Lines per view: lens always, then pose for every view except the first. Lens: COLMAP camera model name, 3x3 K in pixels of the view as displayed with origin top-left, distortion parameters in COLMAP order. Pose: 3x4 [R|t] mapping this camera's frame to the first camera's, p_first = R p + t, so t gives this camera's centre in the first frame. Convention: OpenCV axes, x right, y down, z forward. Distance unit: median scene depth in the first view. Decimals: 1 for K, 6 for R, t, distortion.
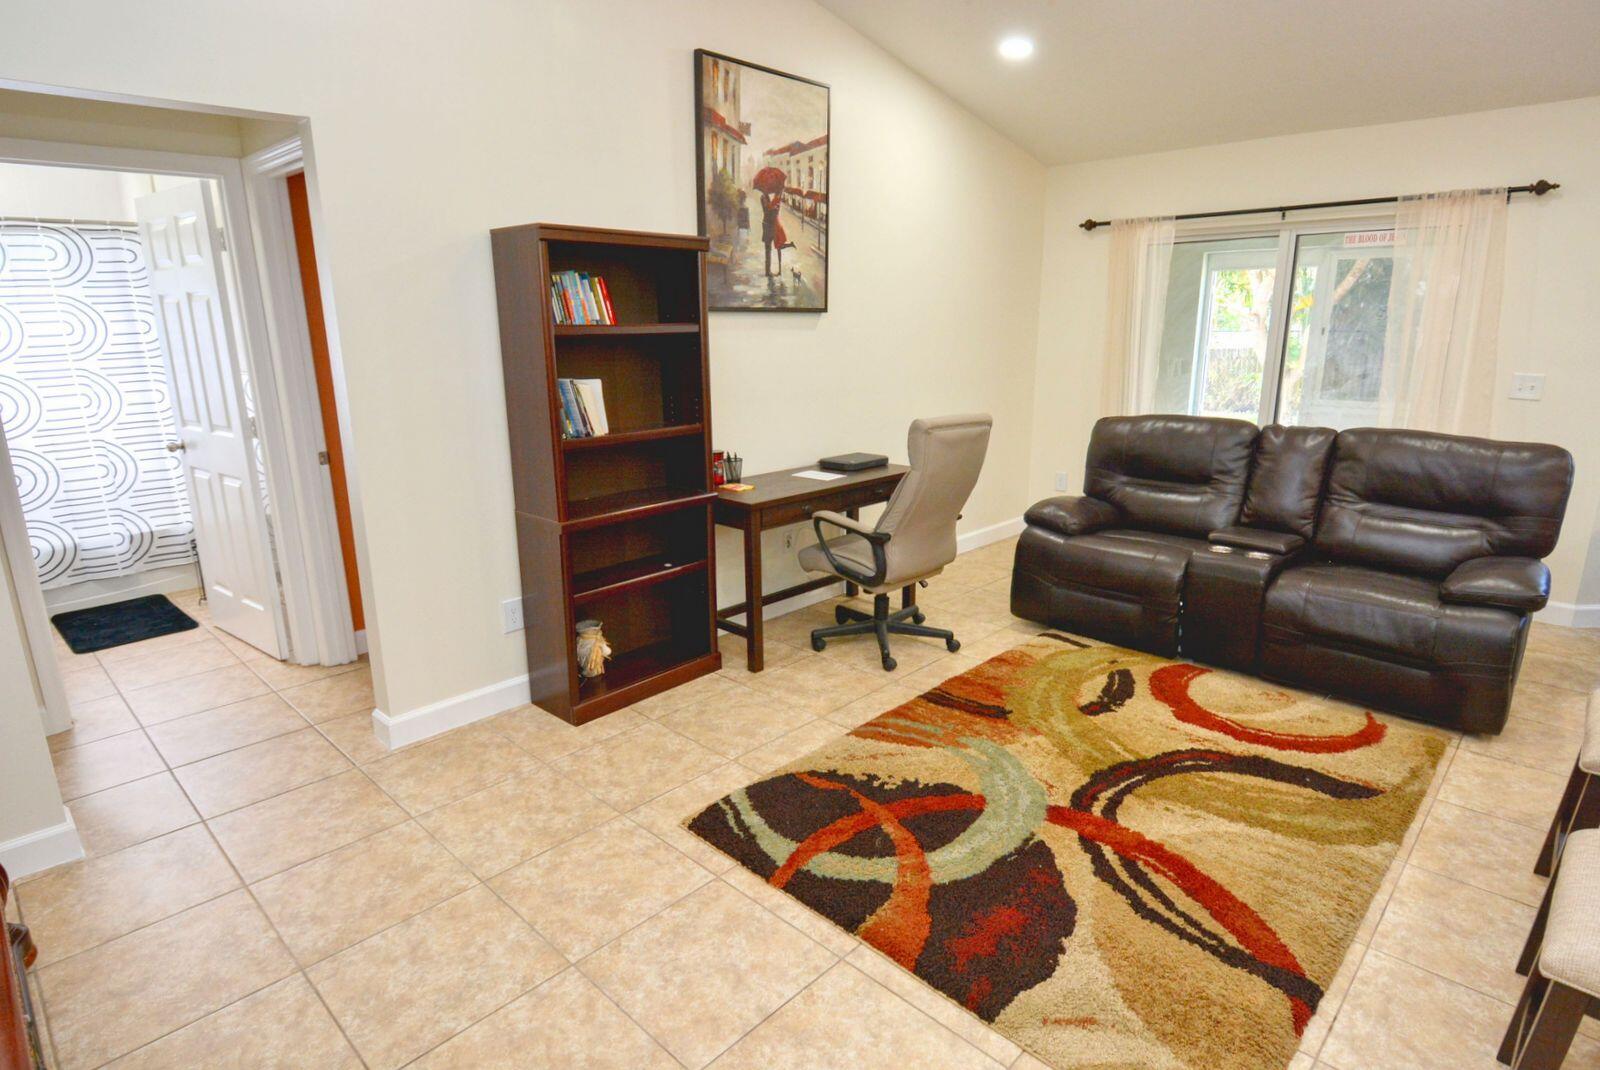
lens RADIAL K [[865.1, 0, 825.6], [0, 865.1, 543.1], [0, 0, 1]] dist [0.014199, -0.012258]
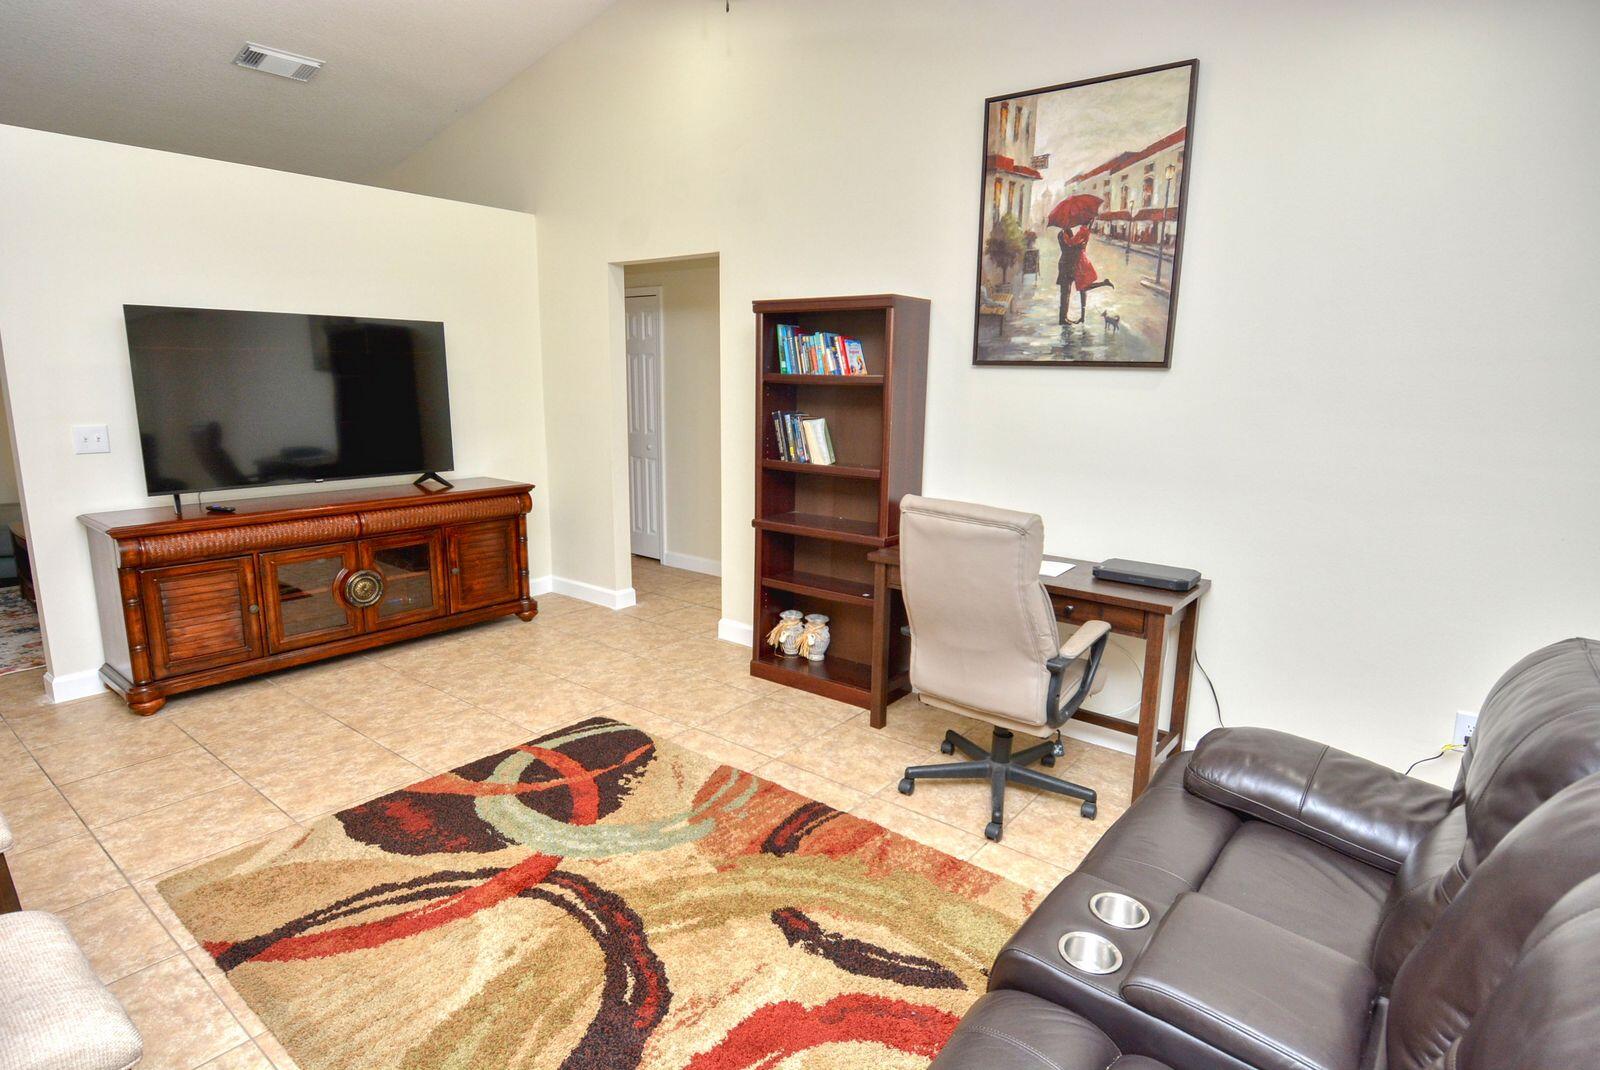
lens RADIAL K [[865.1, 0, 801.4], [0, 865.1, 539.7], [0, 0, 1]] dist [0.014199, -0.012258]
pose [[0.066203, 0.200830, -0.977387, 0.852212], [-0.262730, 0.948478, 0.177094, -0.209222], [0.962596, 0.245064, 0.115556, 0.773432]]
